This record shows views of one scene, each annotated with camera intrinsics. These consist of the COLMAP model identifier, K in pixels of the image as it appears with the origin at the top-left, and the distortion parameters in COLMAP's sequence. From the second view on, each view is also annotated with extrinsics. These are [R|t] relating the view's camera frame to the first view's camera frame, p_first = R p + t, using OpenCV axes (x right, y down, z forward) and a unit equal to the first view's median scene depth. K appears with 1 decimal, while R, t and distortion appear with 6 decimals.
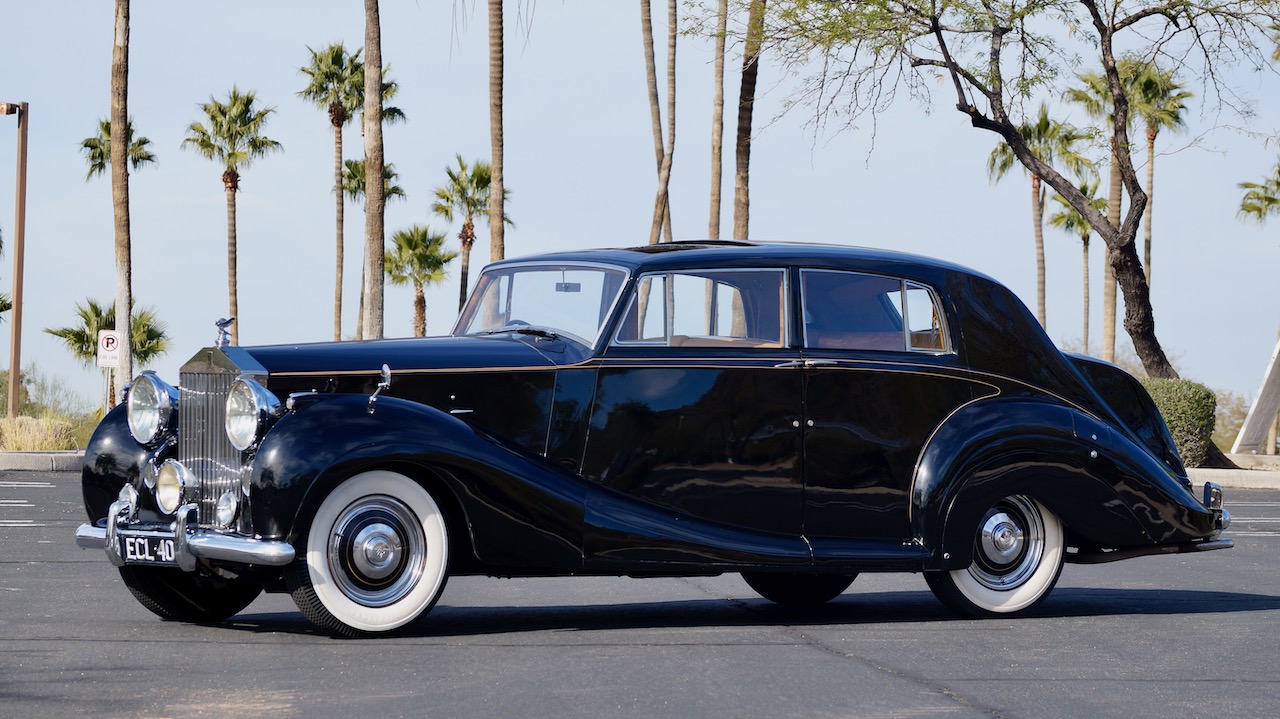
lens RADIAL K [[5292.2, 0, 640.0], [0, 5292.2, 359.5], [0, 0, 1]] dist [0.736285, 4.722835]
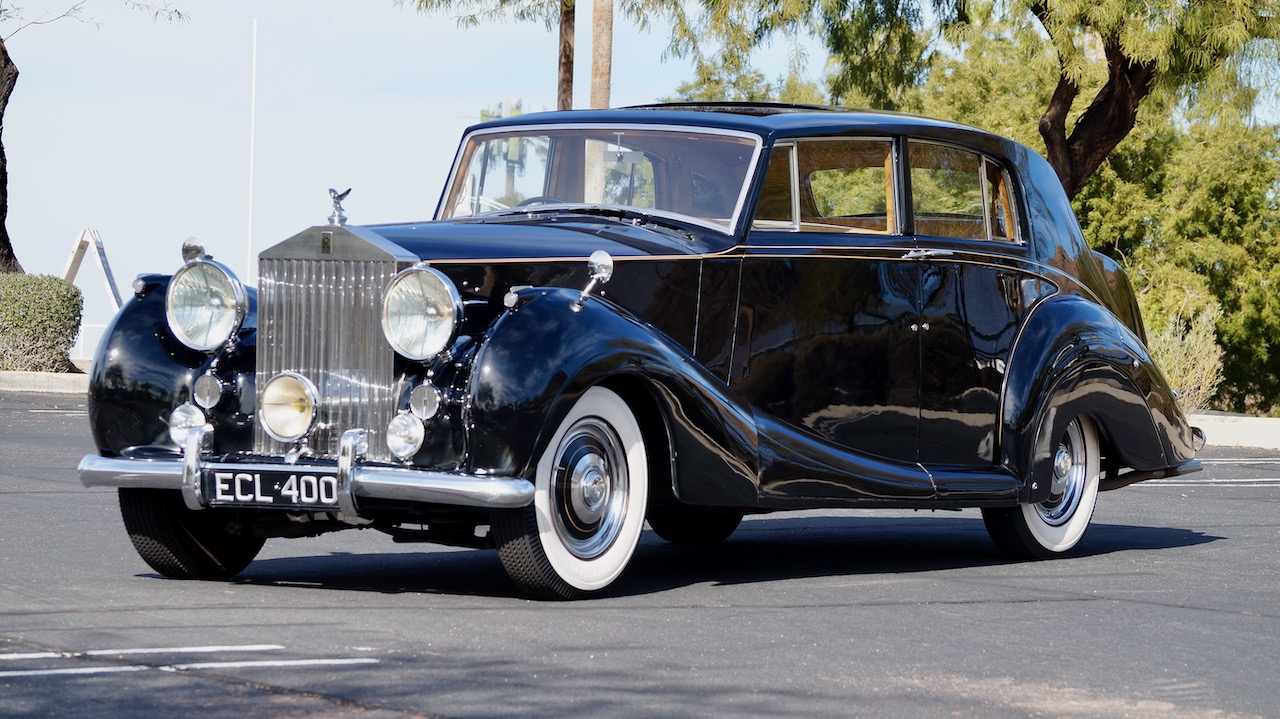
lens RADIAL K [[5292.2, 0, 640.0], [0, 5292.2, 359.5], [0, 0, 1]] dist [0.736285, 4.722835]
pose [[0.916888, 0.000270, 0.399144, -0.347384], [-0.007823, 0.999820, 0.017294, 0.003305], [-0.399068, -0.018979, 0.916725, 0.272819]]
